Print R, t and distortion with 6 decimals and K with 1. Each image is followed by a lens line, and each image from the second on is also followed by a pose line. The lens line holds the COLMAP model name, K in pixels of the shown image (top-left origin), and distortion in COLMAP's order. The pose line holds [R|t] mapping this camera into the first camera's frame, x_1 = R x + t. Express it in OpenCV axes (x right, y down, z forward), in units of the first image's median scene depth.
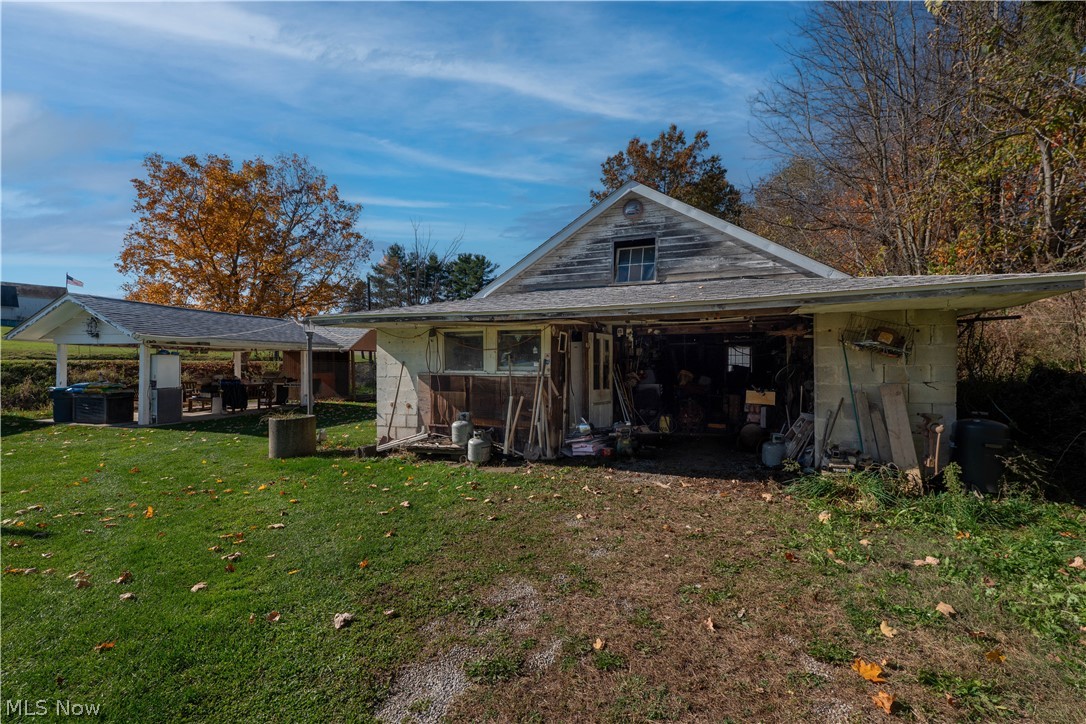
lens RADIAL K [[441.9, 0, 543.4], [0, 441.9, 362.5], [0, 0, 1]] dist [0.002371, 0.000133]
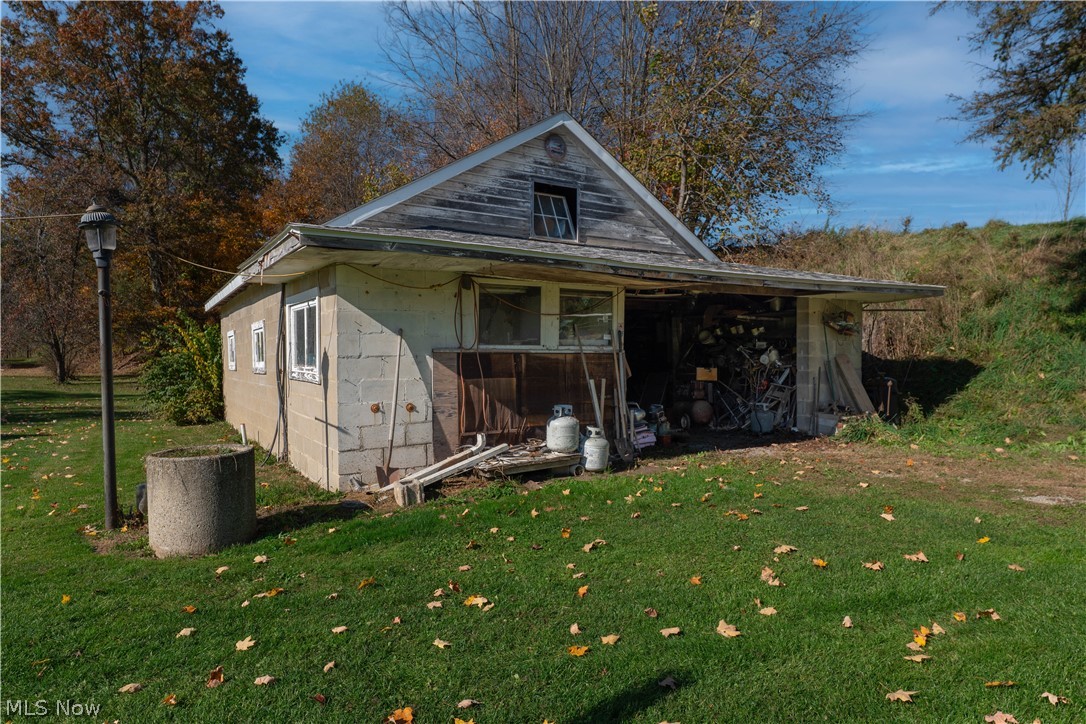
lens RADIAL K [[664.9, 0, 543.5], [0, 664.9, 359.6], [0, 0, 1]] dist [0.004673, 0.000738]
pose [[0.589226, -0.006596, 0.807941, -0.860604], [0.002239, 0.999976, 0.006531, 0.030243], [-0.807965, -0.002040, 0.589227, 0.348741]]
